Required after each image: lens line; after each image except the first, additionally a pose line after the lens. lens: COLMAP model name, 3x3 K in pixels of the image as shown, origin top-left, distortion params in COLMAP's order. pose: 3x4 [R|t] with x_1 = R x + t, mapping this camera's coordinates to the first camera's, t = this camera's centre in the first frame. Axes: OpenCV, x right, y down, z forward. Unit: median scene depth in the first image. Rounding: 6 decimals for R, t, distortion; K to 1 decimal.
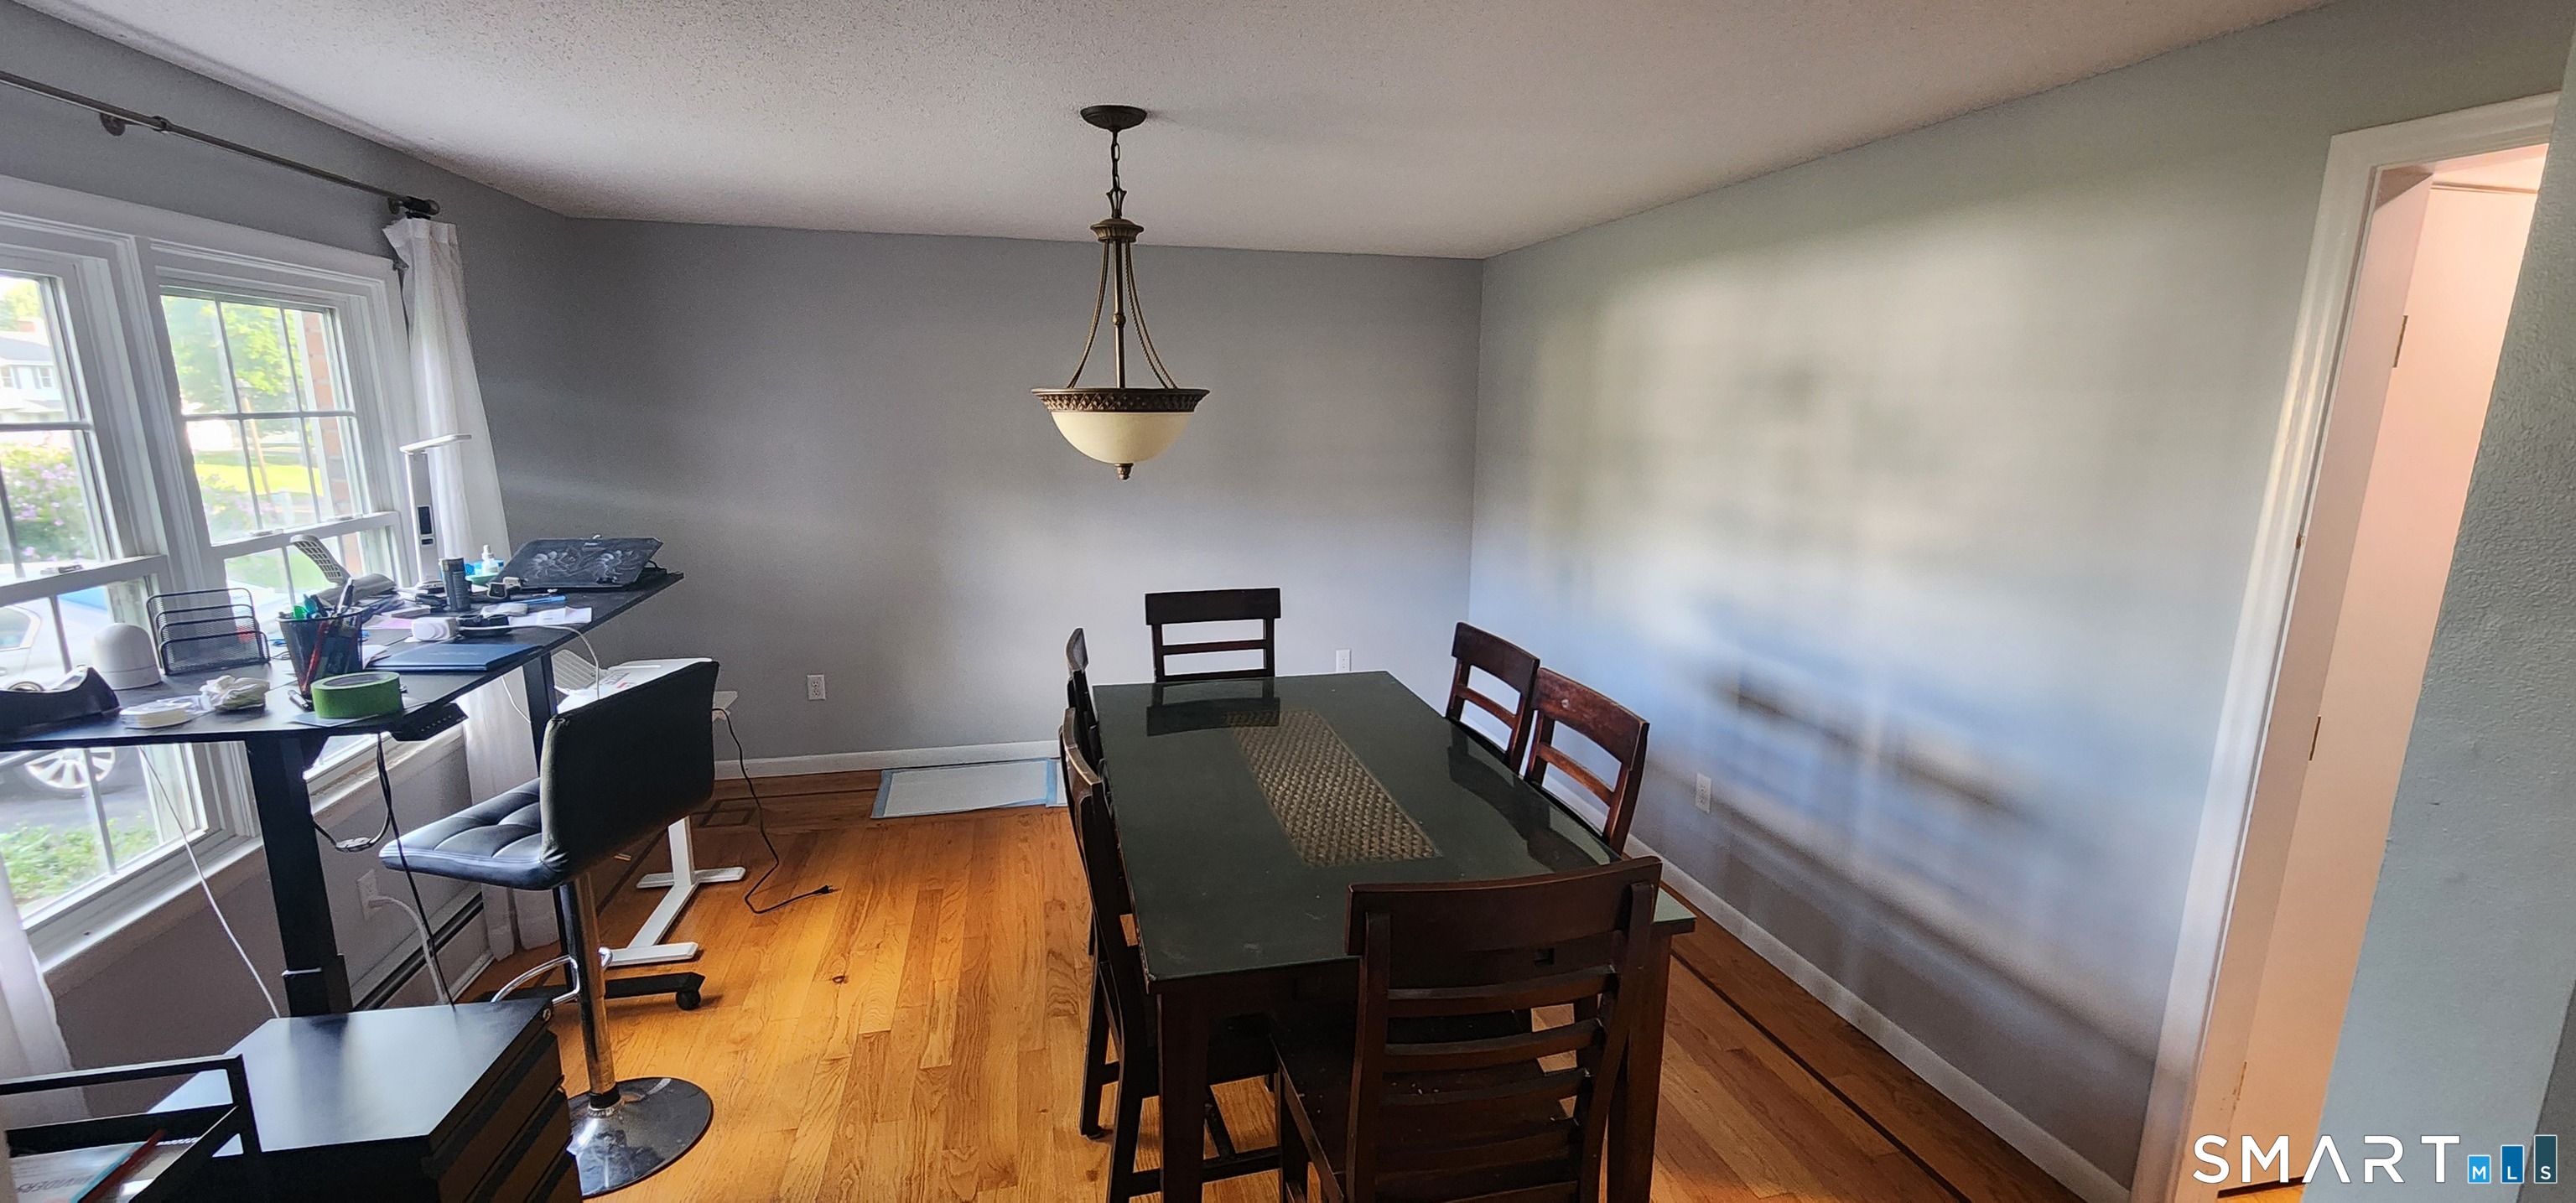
lens RADIAL K [[1061.1, 0, 1278.0], [0, 1061.1, 613.3], [0, 0, 1]] dist [-0.005571, 0.000279]
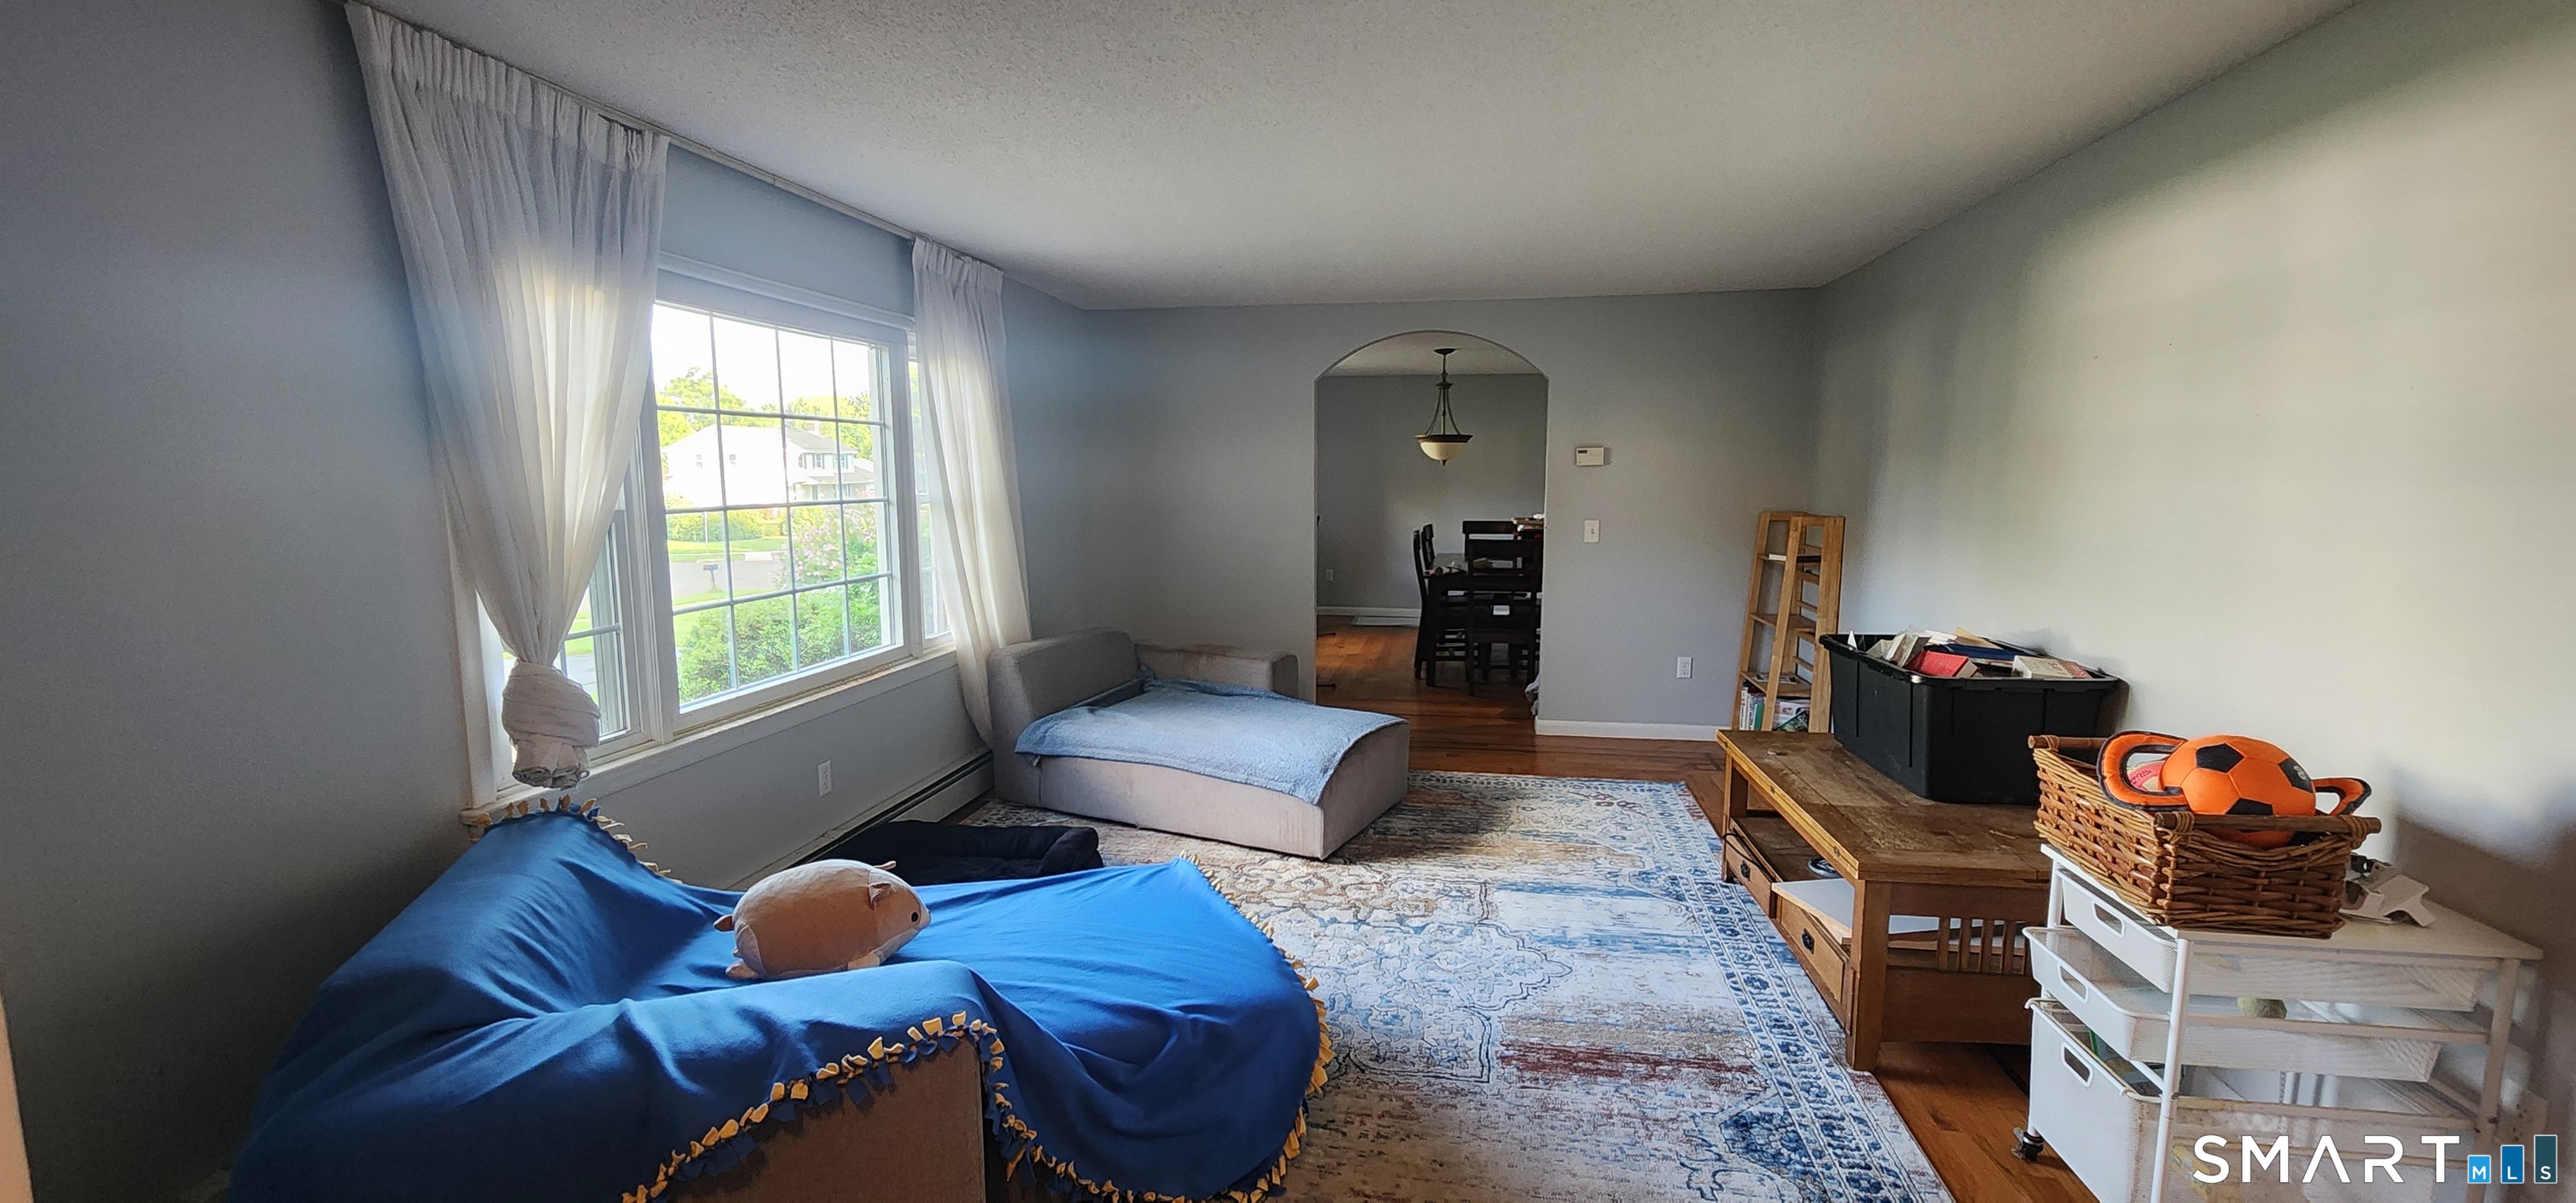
lens RADIAL K [[1061.1, 0, 1278.0], [0, 1061.1, 613.3], [0, 0, 1]] dist [-0.005571, 0.000279]
pose [[0.915740, 0.044859, -0.399259, 0.630491], [-0.072840, 0.995816, -0.055182, 0.480234], [0.395113, 0.079614, 0.915176, -1.851905]]
